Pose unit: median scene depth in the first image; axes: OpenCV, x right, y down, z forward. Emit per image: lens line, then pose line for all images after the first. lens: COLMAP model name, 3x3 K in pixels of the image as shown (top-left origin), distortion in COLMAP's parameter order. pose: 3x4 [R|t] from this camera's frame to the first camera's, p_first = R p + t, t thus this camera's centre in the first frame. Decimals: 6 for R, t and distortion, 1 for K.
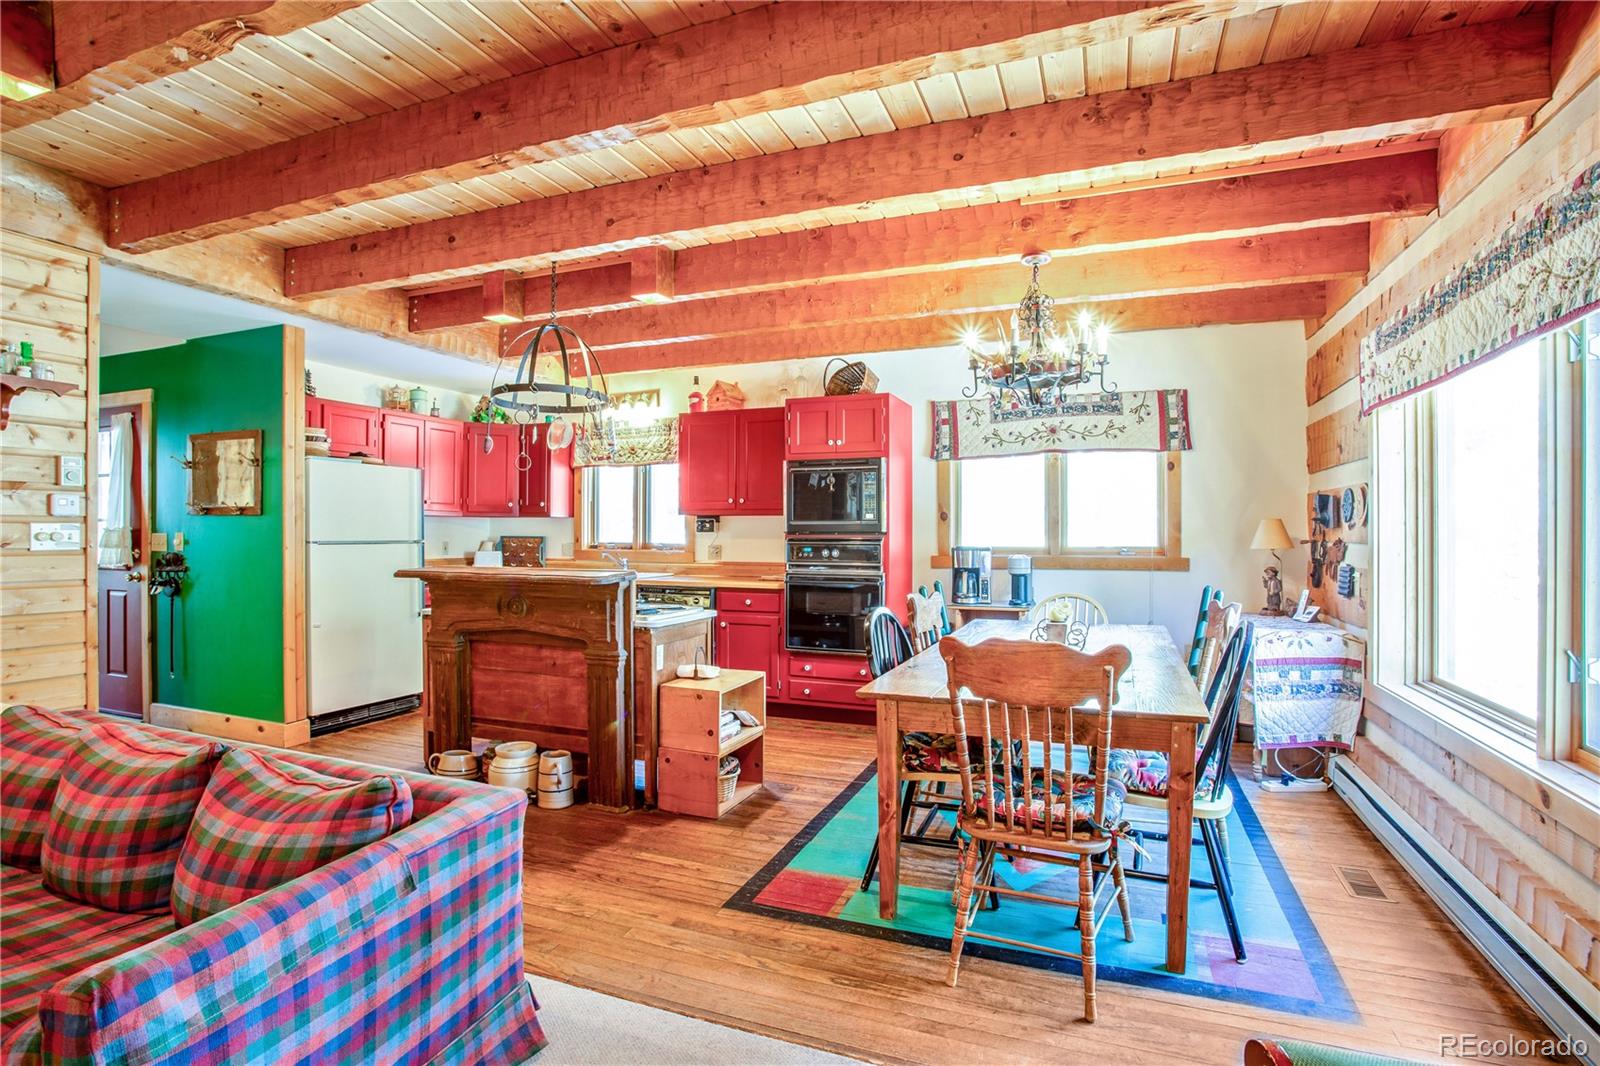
lens RADIAL K [[790.8, 0, 799.4], [0, 790.8, 526.6], [0, 0, 1]] dist [-0.070438, 0.031287]
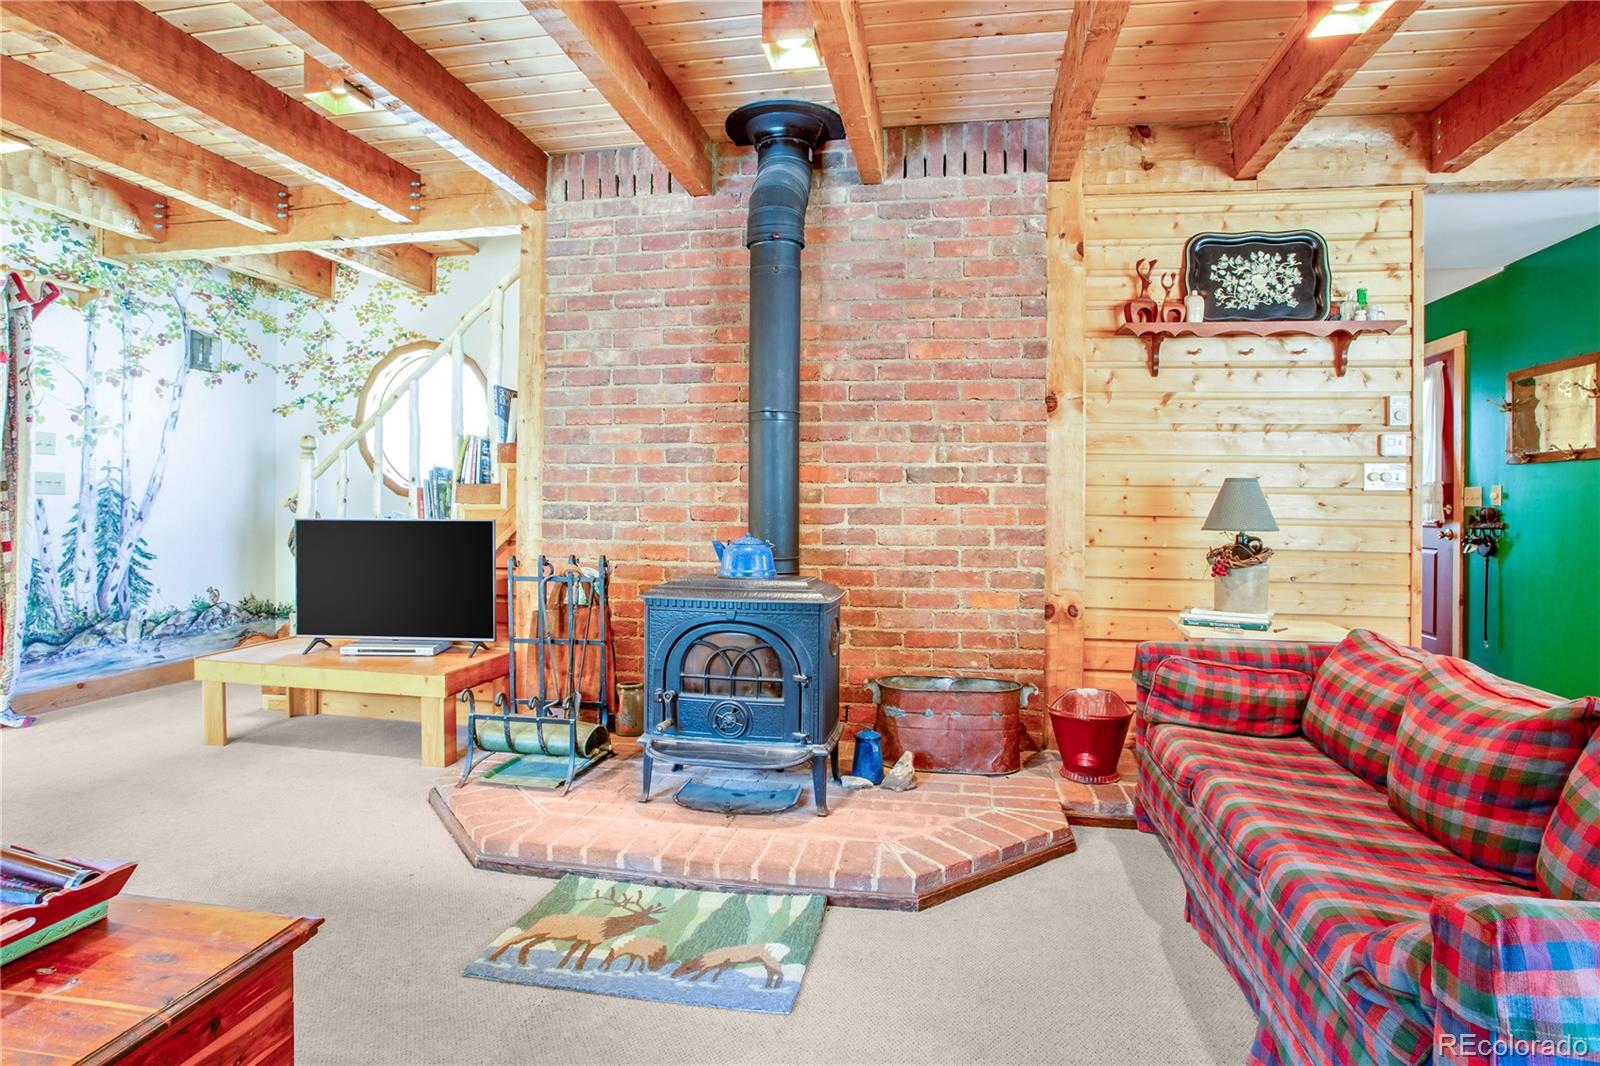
lens RADIAL K [[830.5, 0, 801.8], [0, 830.5, 511.5], [0, 0, 1]] dist [-0.051870, 0.018838]
pose [[0.200636, 0.004284, -0.979656, -0.049548], [-0.002426, 0.999990, 0.003876, 0.035880], [0.979663, 0.001599, 0.200645, 0.016755]]
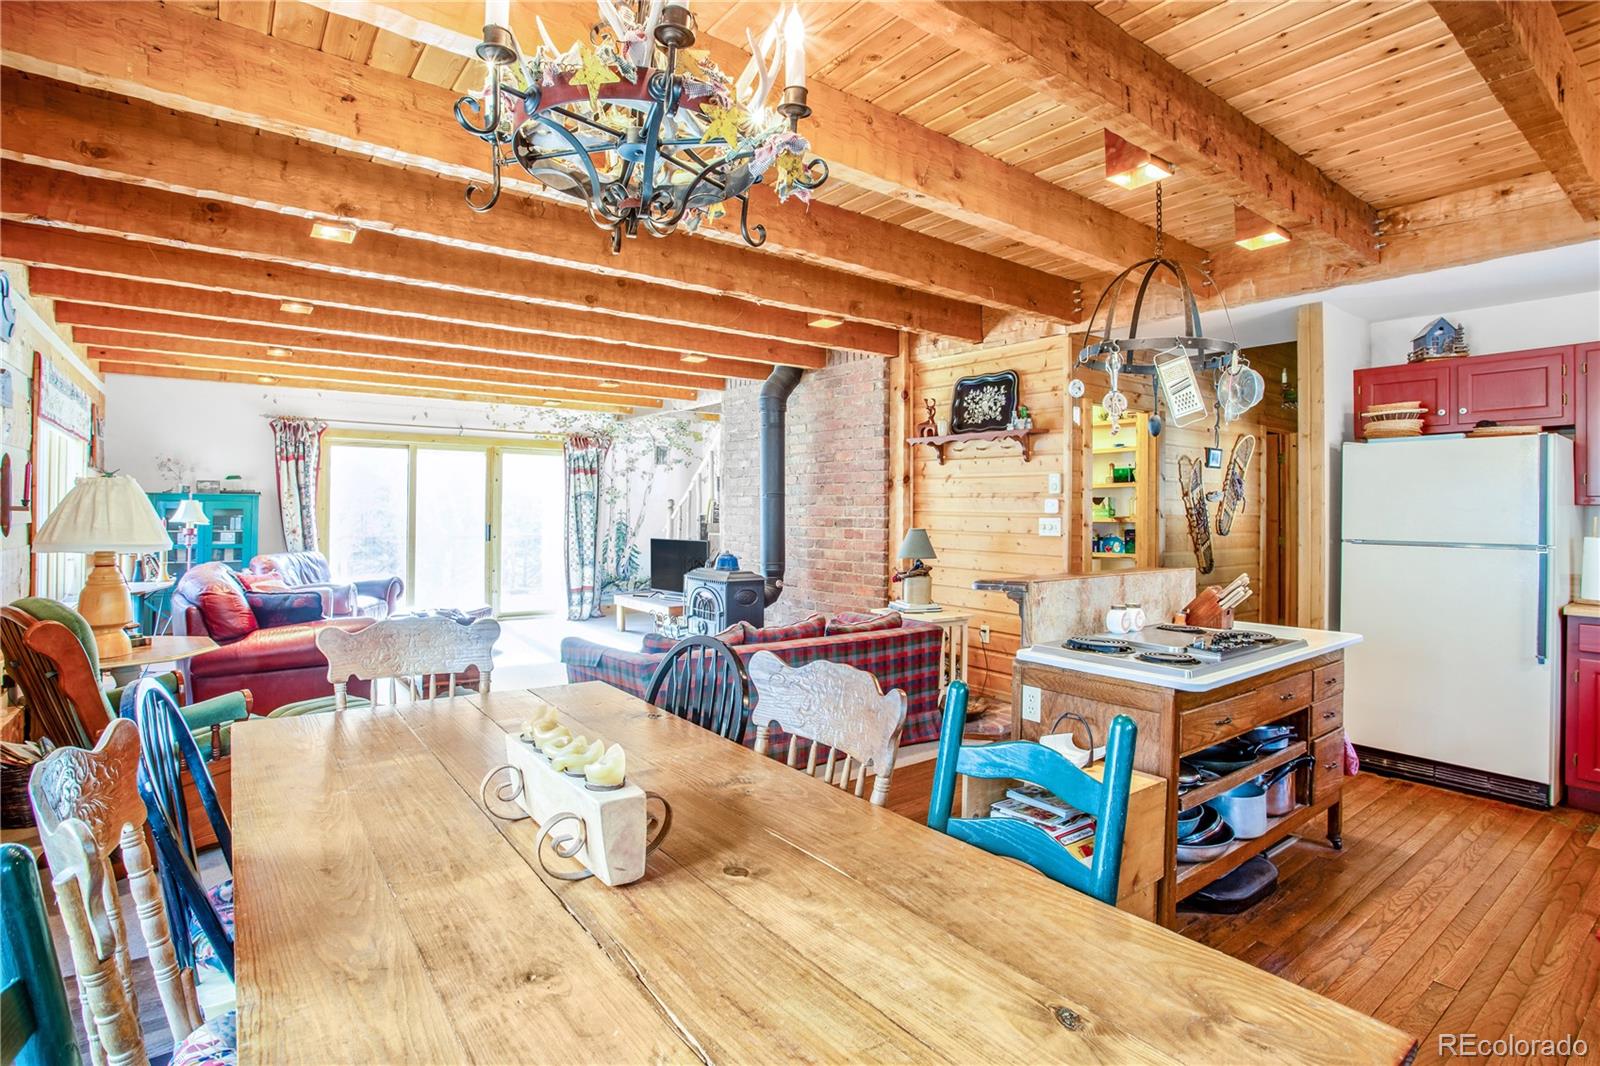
lens RADIAL K [[795.9, 0, 795.4], [0, 795.9, 484.4], [0, 0, 1]] dist [-0.067722, 0.030778]
pose [[-0.517515, -0.036817, -0.854882, 0.414358], [-0.006273, 0.999210, -0.039235, -0.004116], [0.855651, -0.014942, -0.517337, 0.876320]]
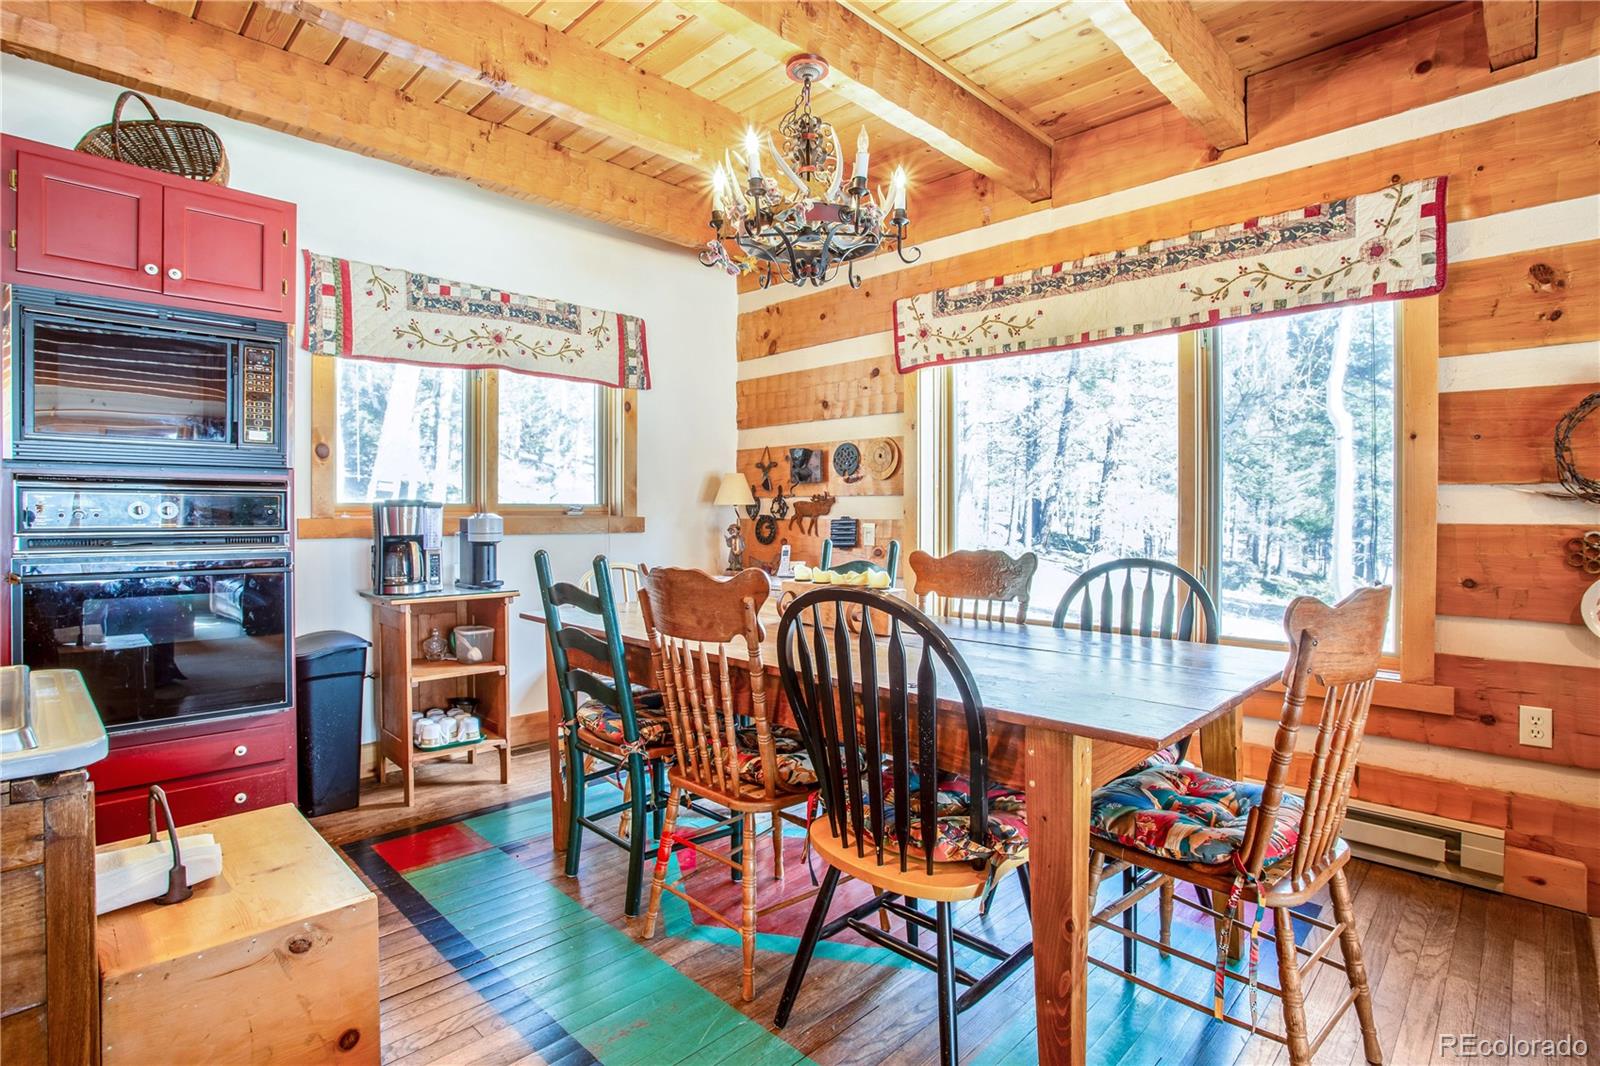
lens RADIAL K [[790.8, 0, 799.4], [0, 790.8, 526.6], [0, 0, 1]] dist [-0.070438, 0.031287]
pose [[0.393078, -0.015105, 0.919381, -0.232990], [-0.004690, 0.999819, 0.018432, 0.034897], [-0.919493, -0.011557, 0.392936, 0.505674]]
